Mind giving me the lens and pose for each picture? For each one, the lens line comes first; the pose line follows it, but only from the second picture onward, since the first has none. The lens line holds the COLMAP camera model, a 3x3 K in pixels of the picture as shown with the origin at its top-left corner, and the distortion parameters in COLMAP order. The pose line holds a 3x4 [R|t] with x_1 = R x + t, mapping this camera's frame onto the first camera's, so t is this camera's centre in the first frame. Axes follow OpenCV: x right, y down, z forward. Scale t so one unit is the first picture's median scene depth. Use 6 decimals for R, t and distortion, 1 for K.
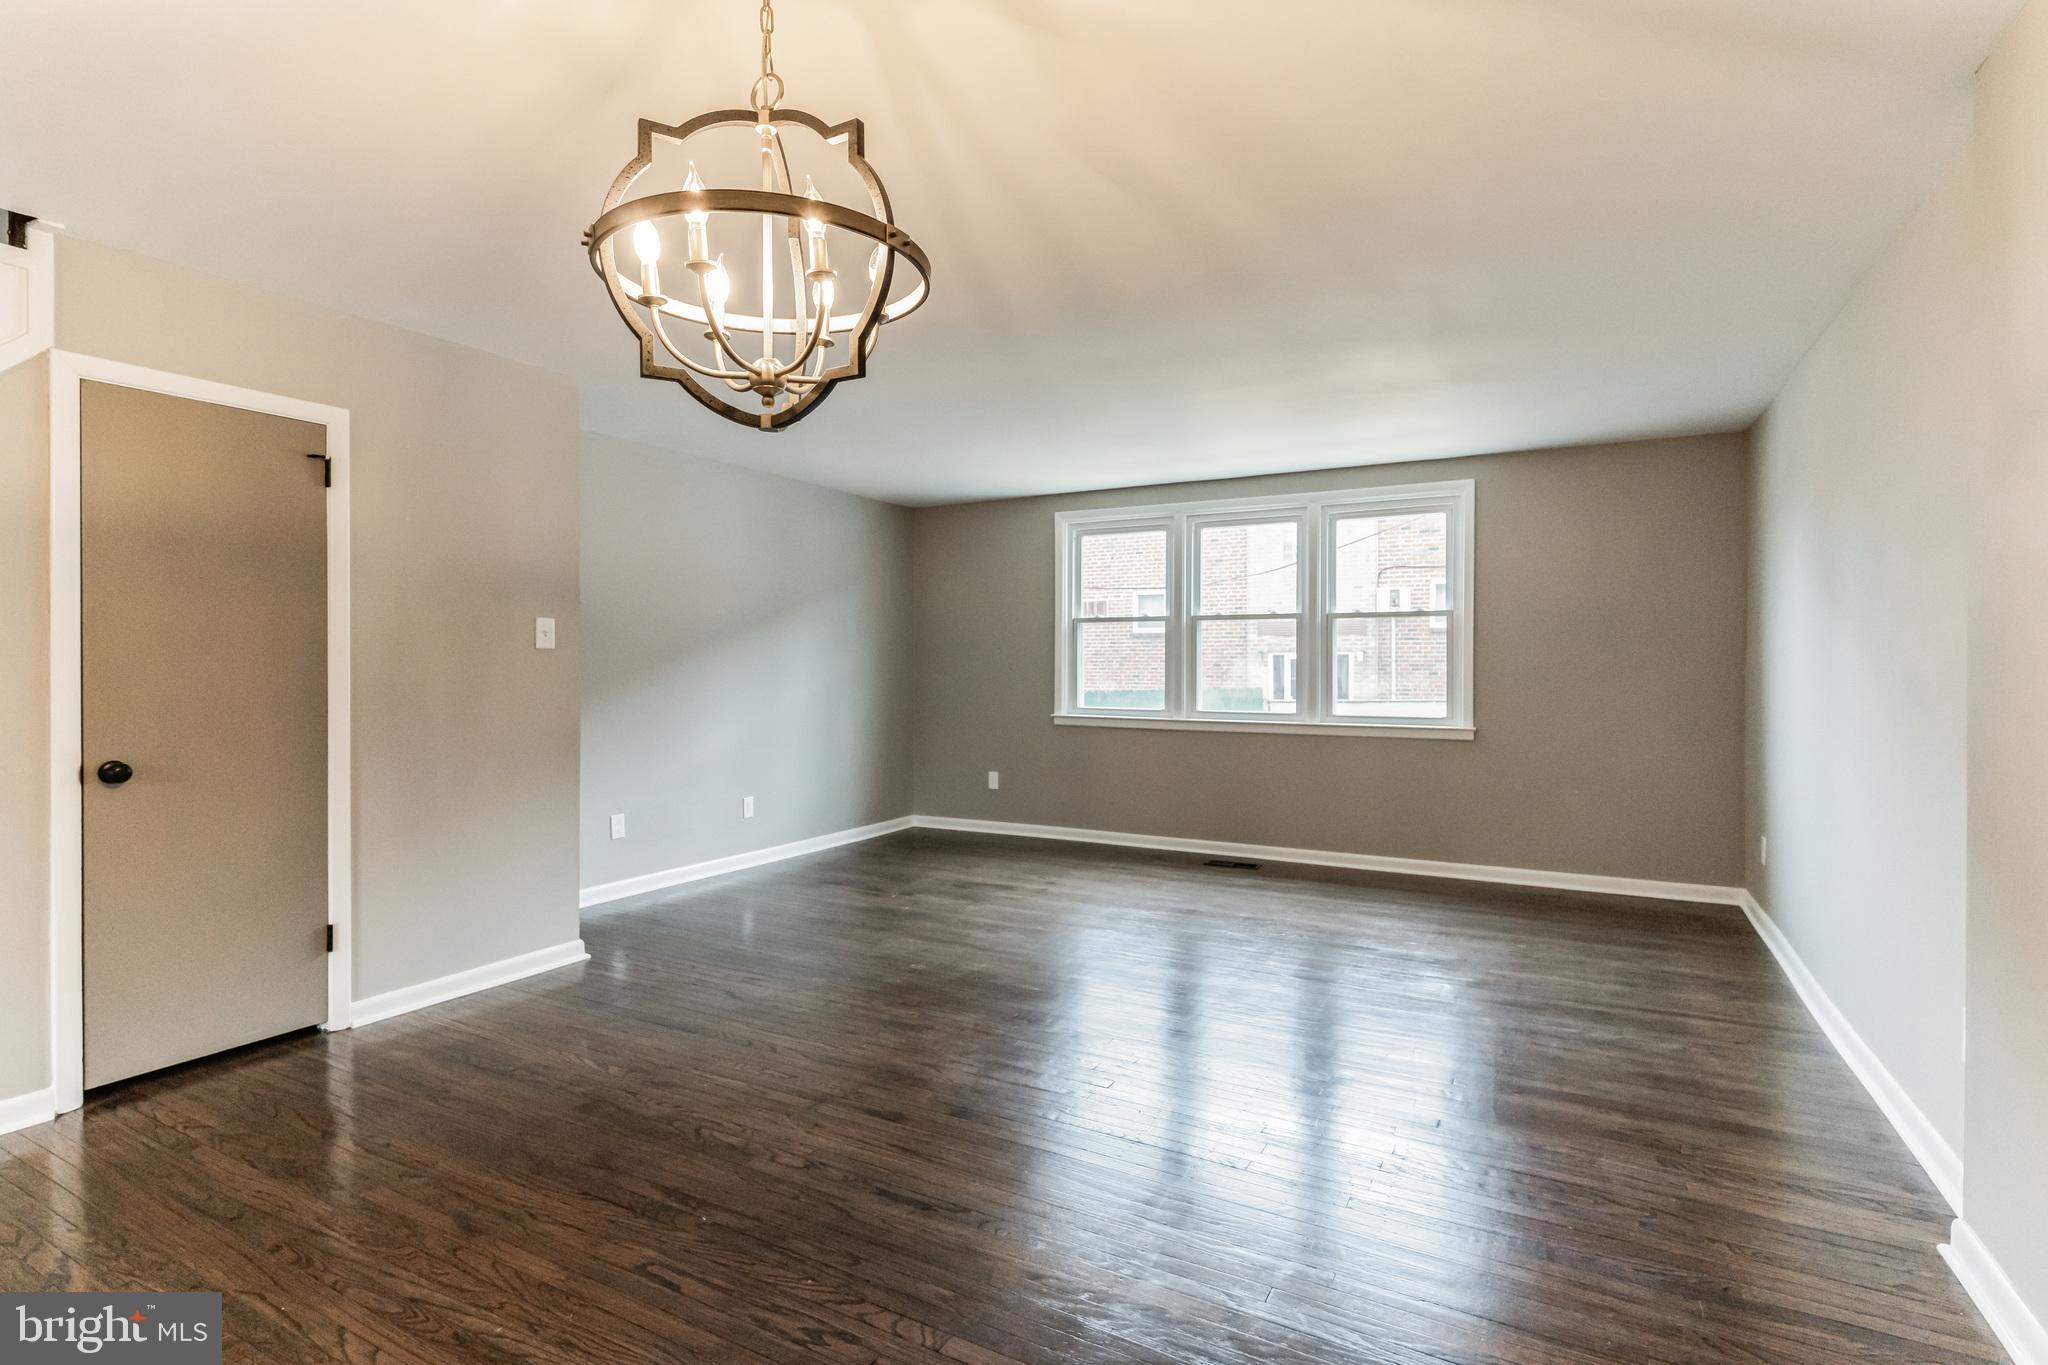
lens RADIAL K [[973.3, 0, 1024.0], [0, 973.3, 682.5], [0, 0, 1]] dist [0.000271, 0.000056]
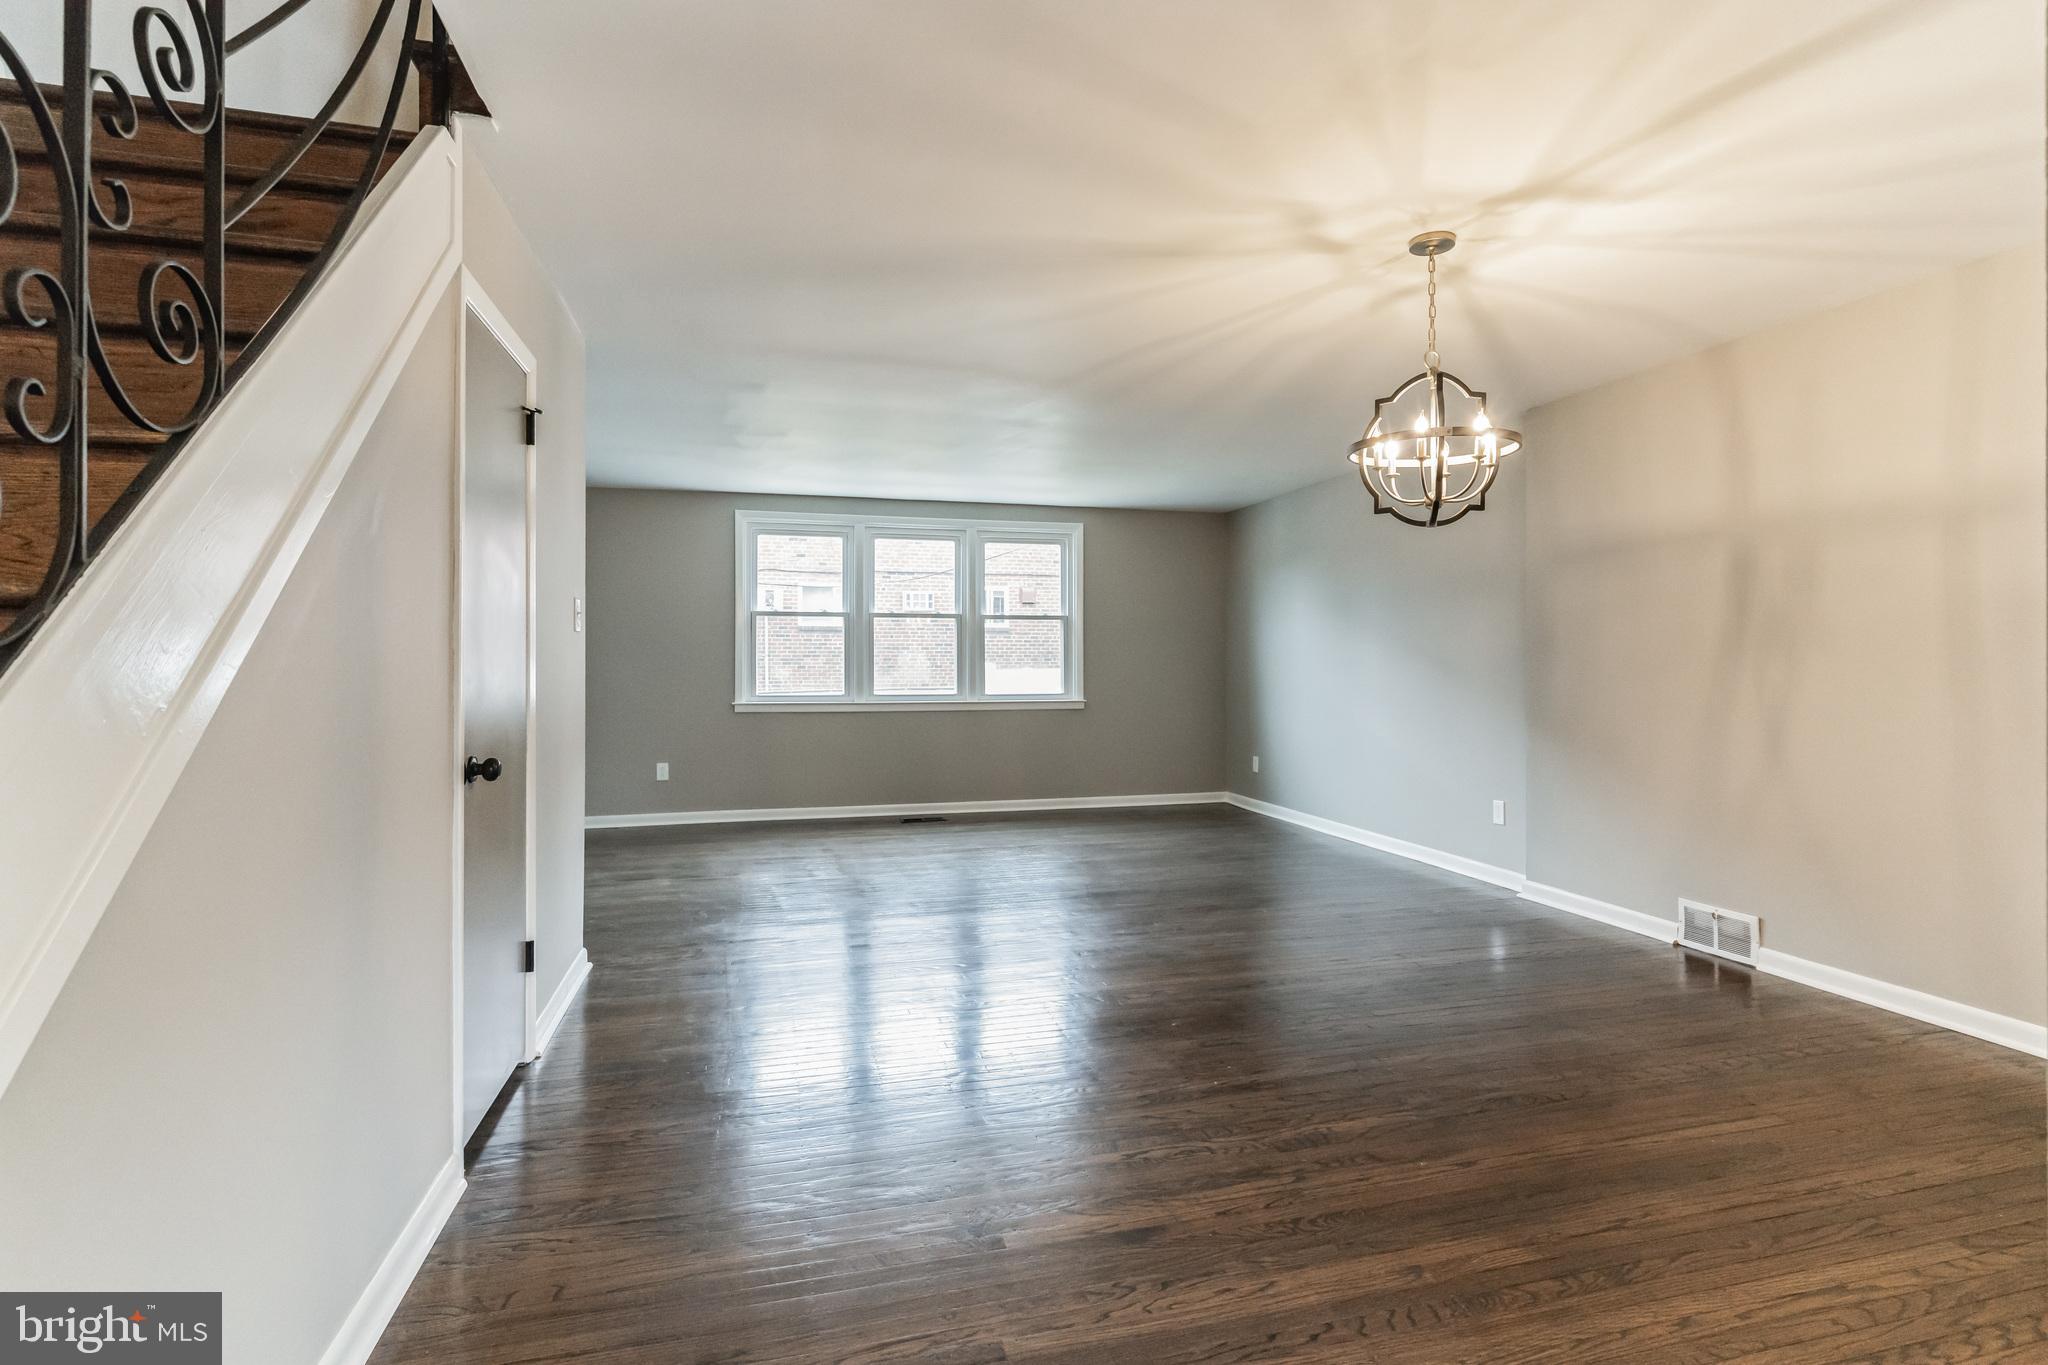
lens RADIAL K [[981.5, 0, 1024.8], [0, 981.5, 665.7], [0, 0, 1]] dist [-0.002491, -0.000273]
pose [[0.720911, -0.003292, 0.693020, -0.503320], [0.013394, 0.999868, -0.009184, 0.007954], [-0.692898, 0.015903, 0.720860, 0.028114]]
